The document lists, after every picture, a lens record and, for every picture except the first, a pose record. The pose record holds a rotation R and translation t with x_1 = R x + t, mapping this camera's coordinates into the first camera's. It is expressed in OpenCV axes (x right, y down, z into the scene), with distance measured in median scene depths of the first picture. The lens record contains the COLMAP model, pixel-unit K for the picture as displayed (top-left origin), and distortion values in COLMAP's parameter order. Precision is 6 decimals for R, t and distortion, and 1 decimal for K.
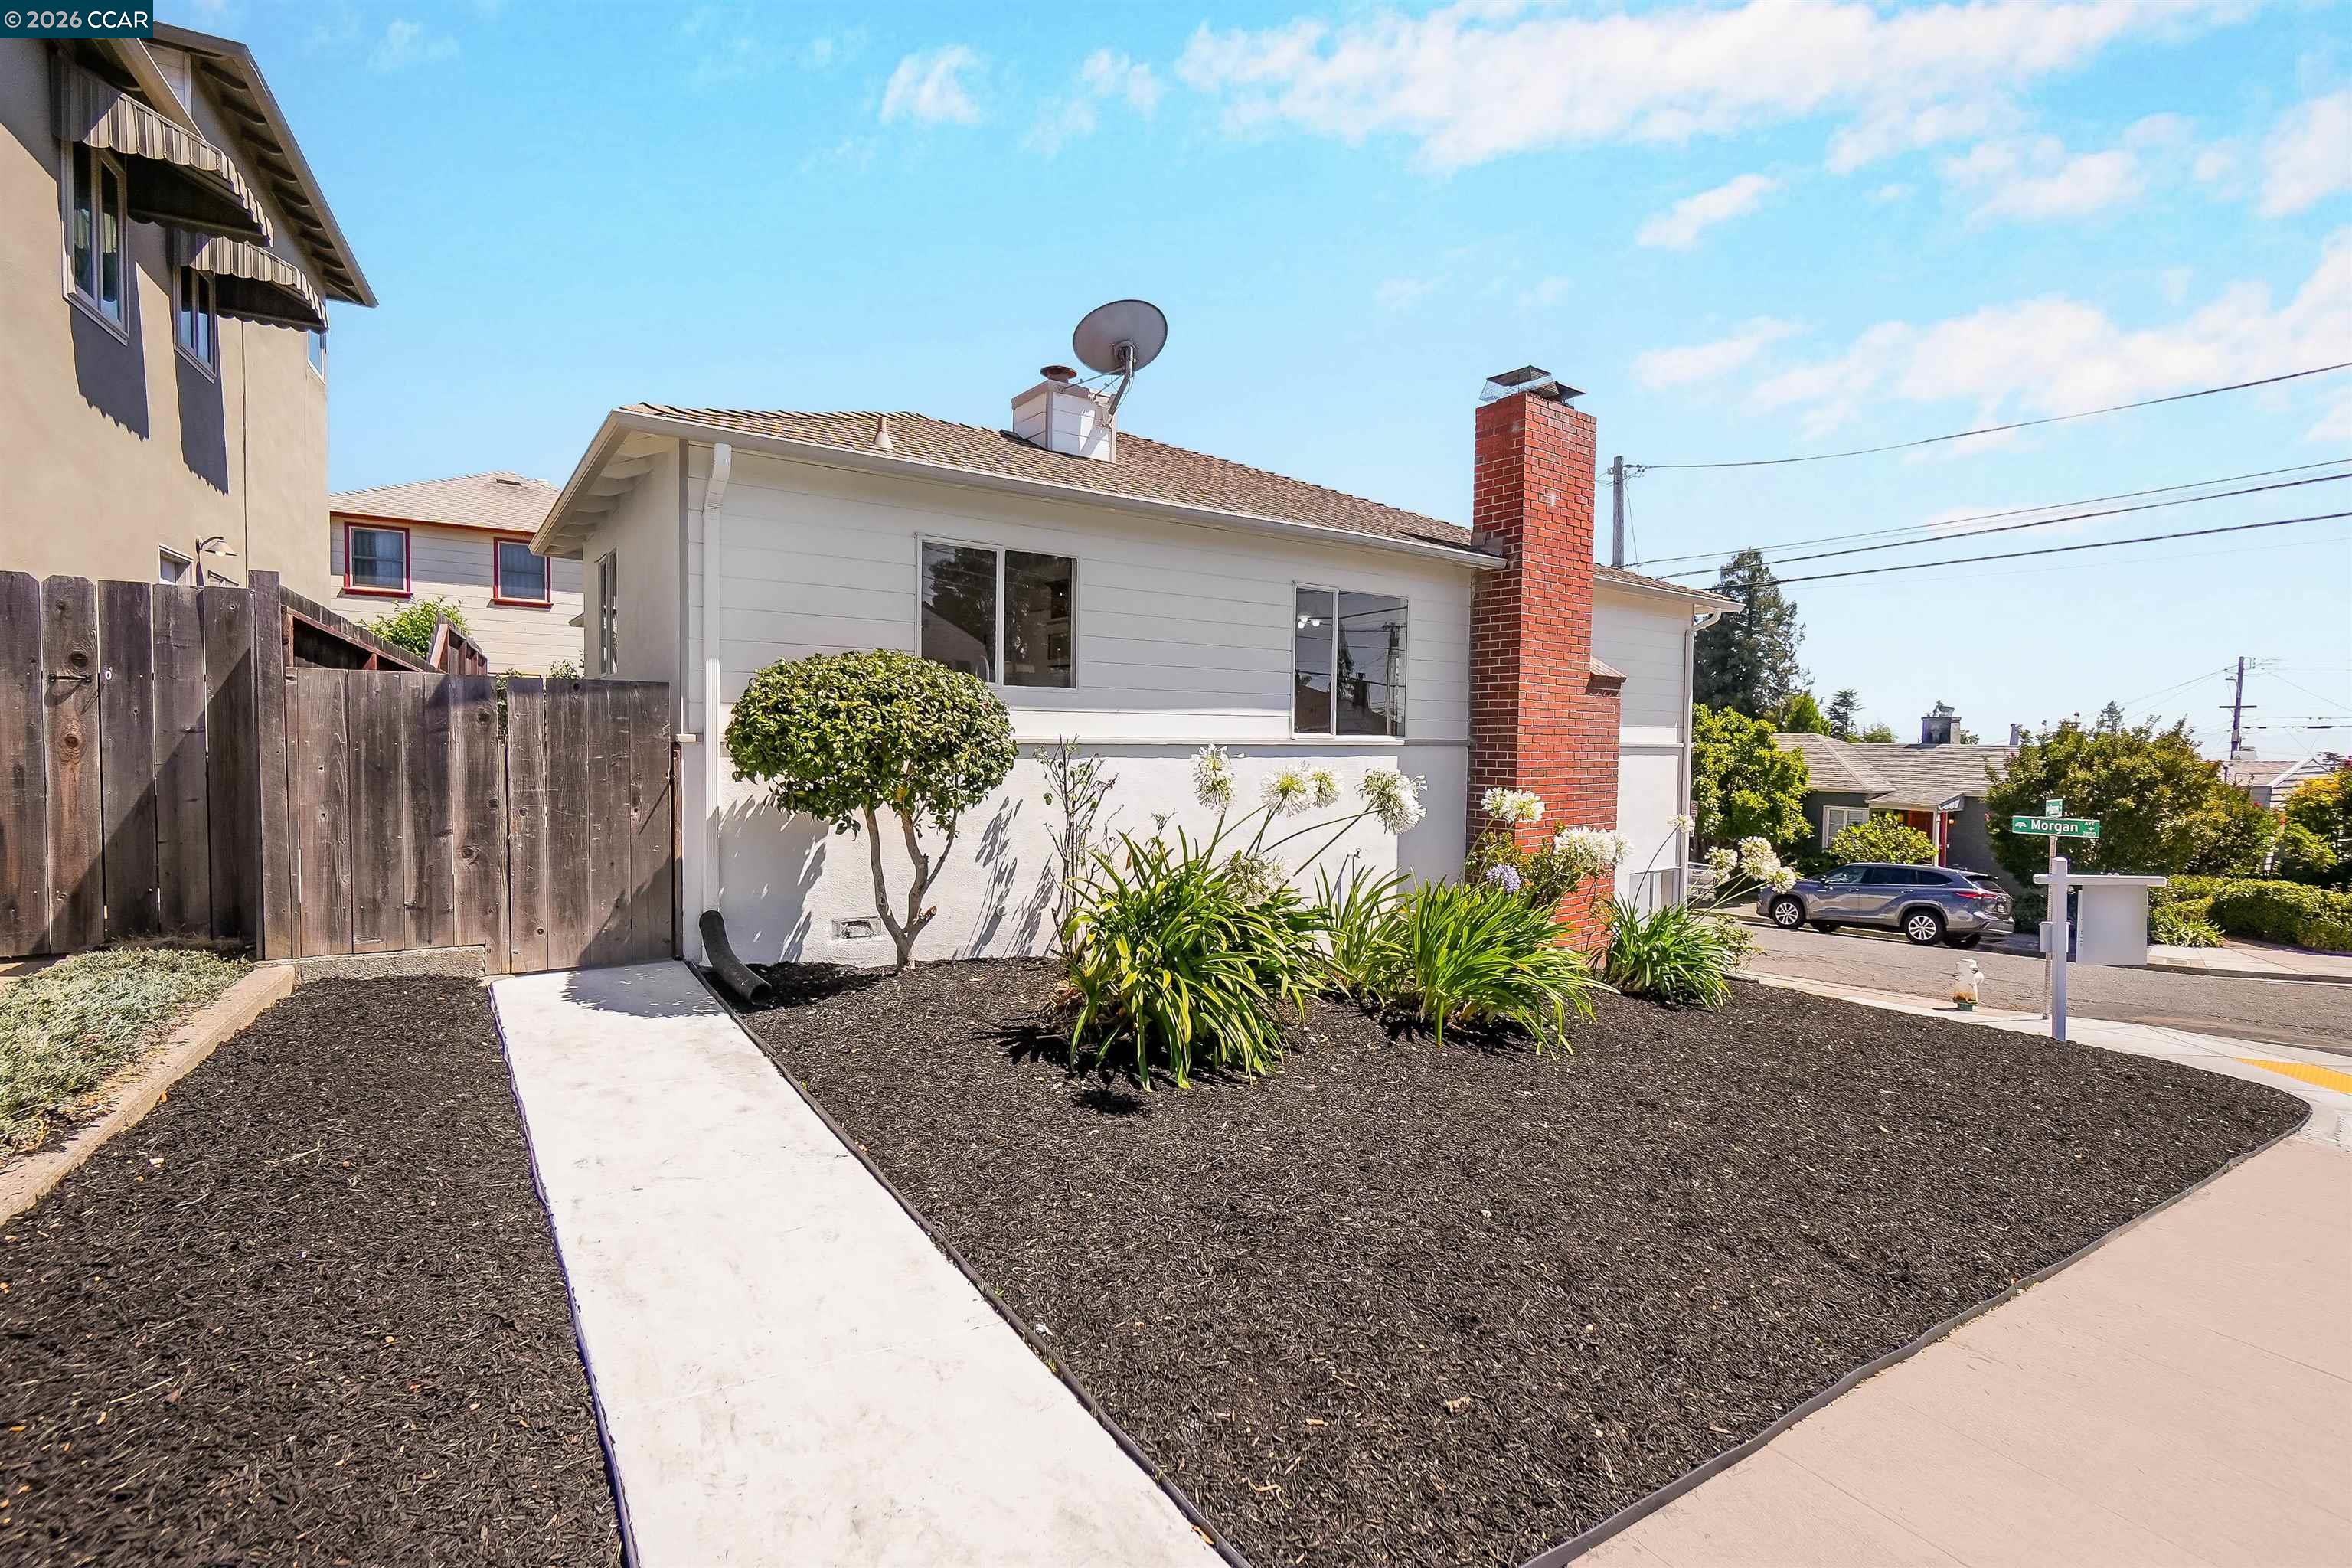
lens RADIAL K [[1045.1, 0, 1174.6], [0, 1045.1, 780.0], [0, 0, 1]] dist [0.000527, 0.000091]
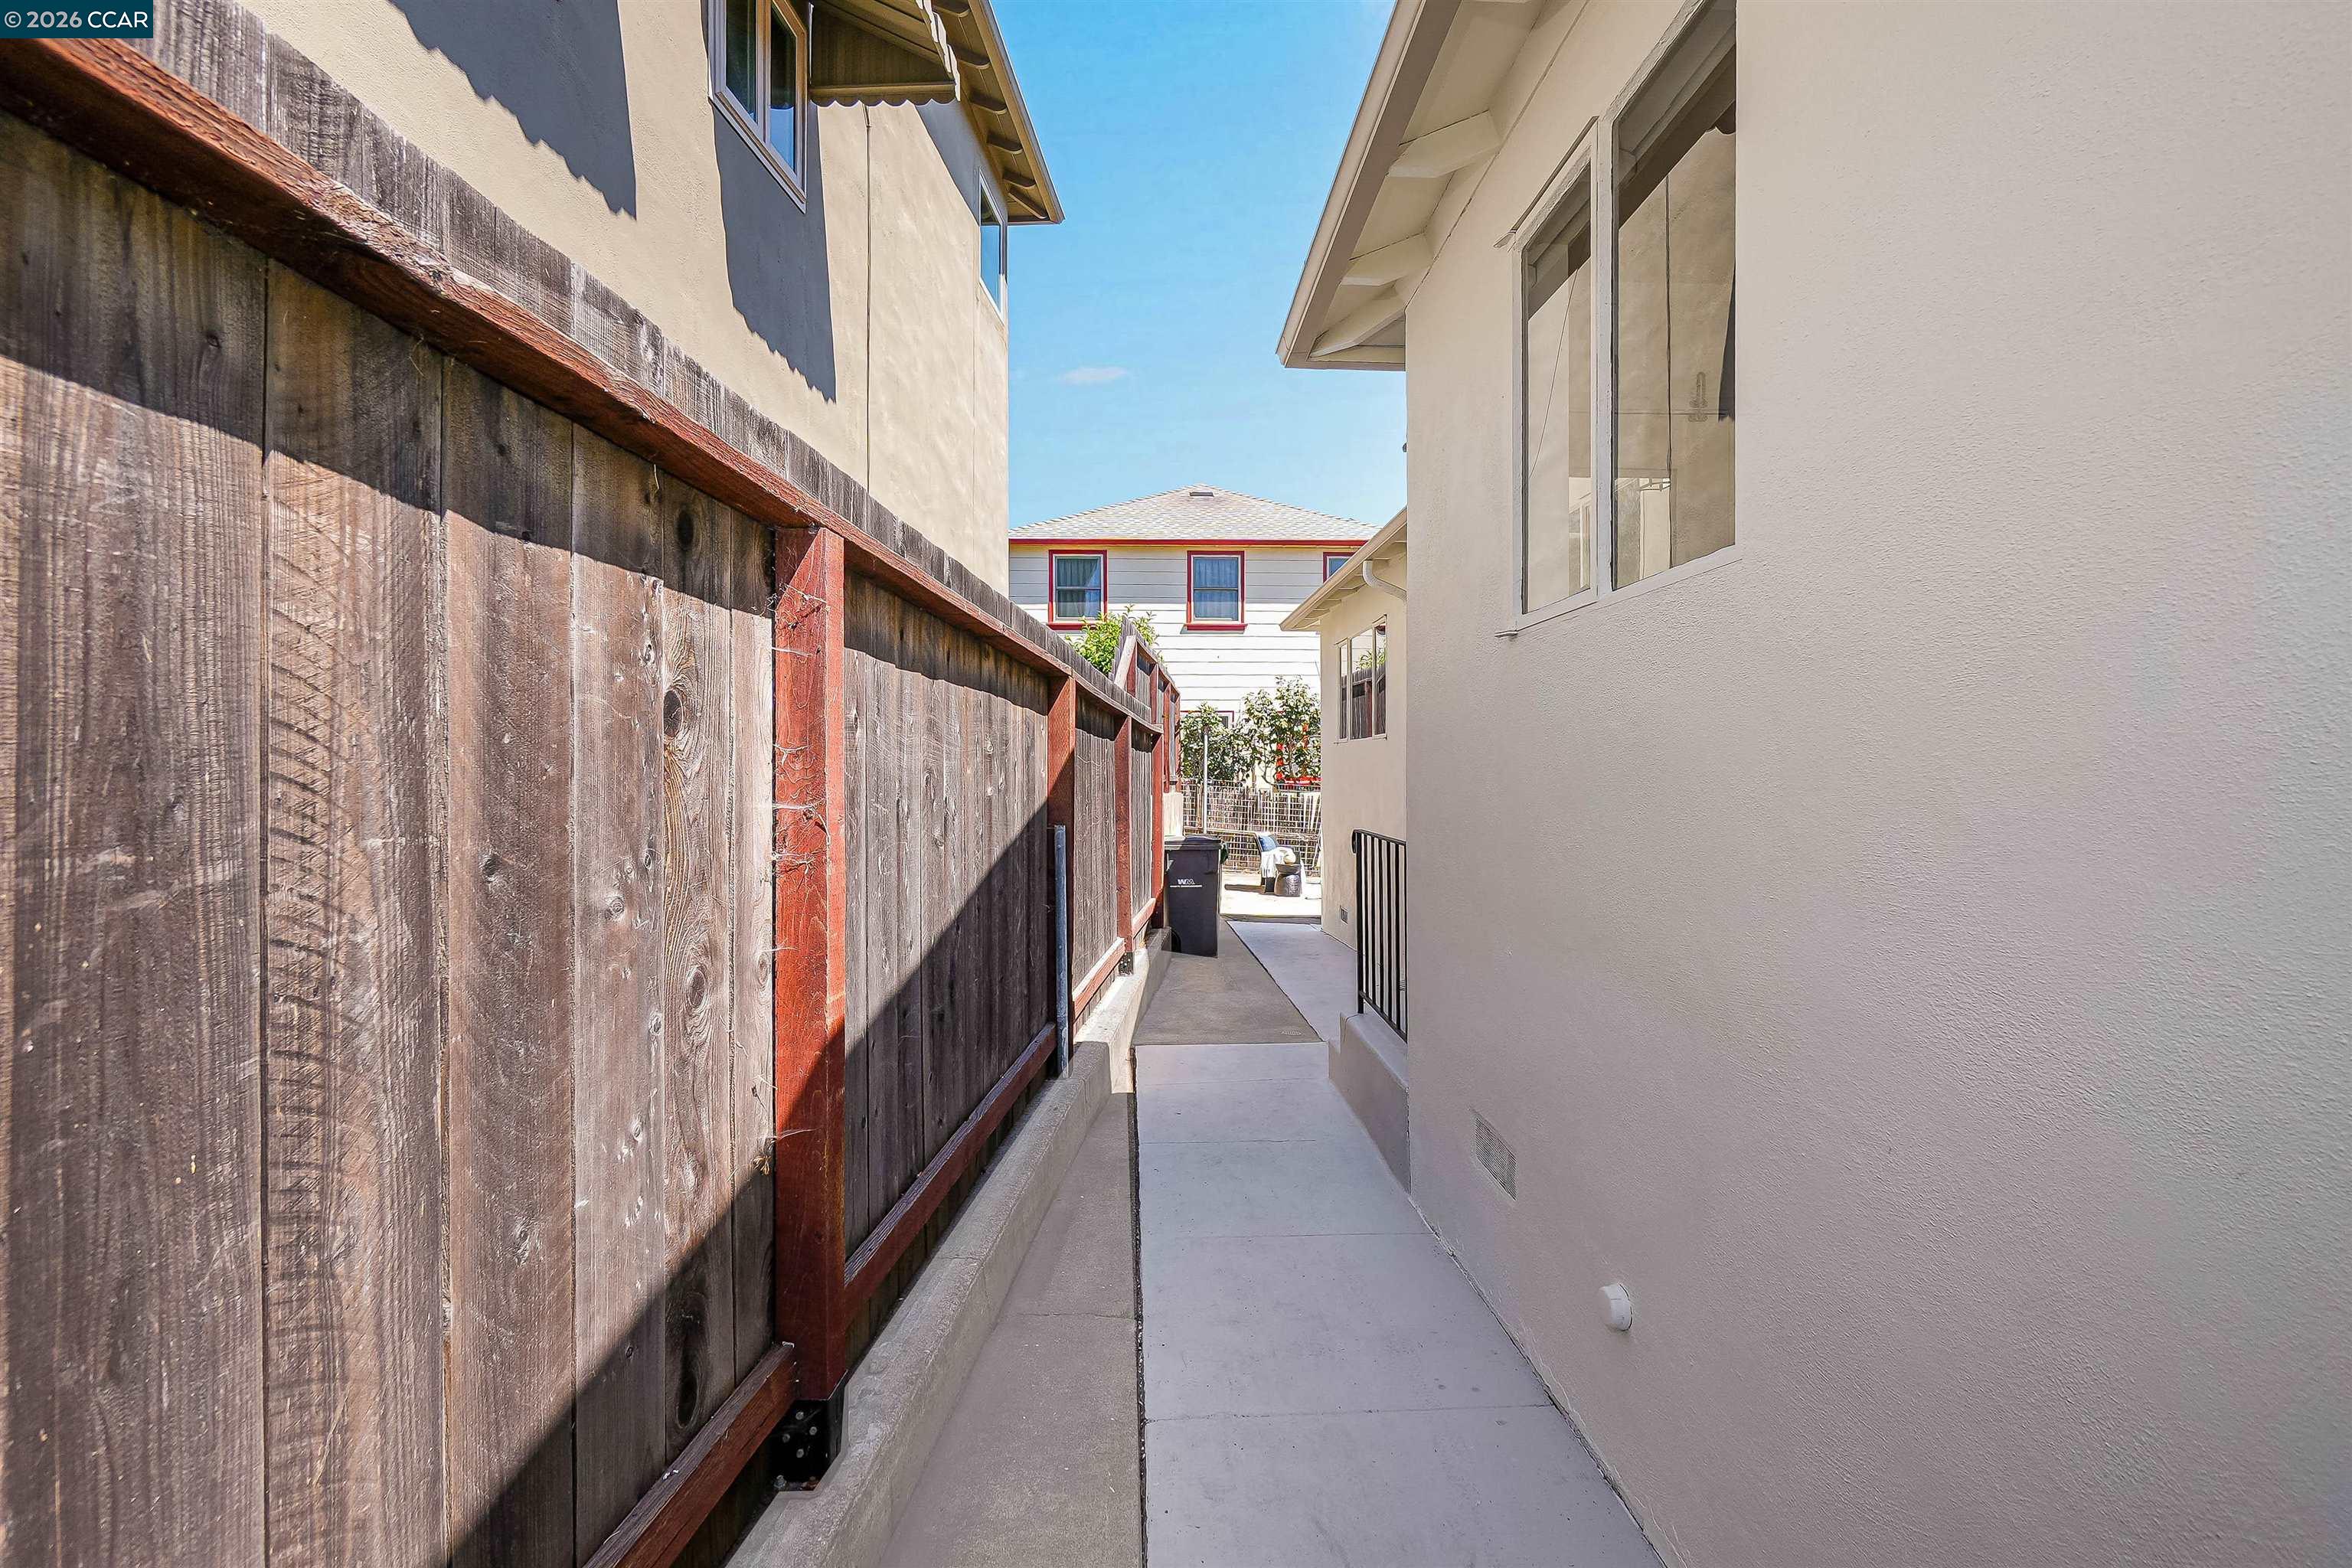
lens RADIAL K [[1033.4, 0, 1174.0], [0, 1033.4, 788.7], [0, 0, 1]] dist [-0.002383, -0.000206]
pose [[0.832034, -0.011469, -0.554606, -0.217521], [-0.009419, 0.999350, -0.034797, -0.011886], [0.554644, 0.034176, 0.831386, 0.333352]]
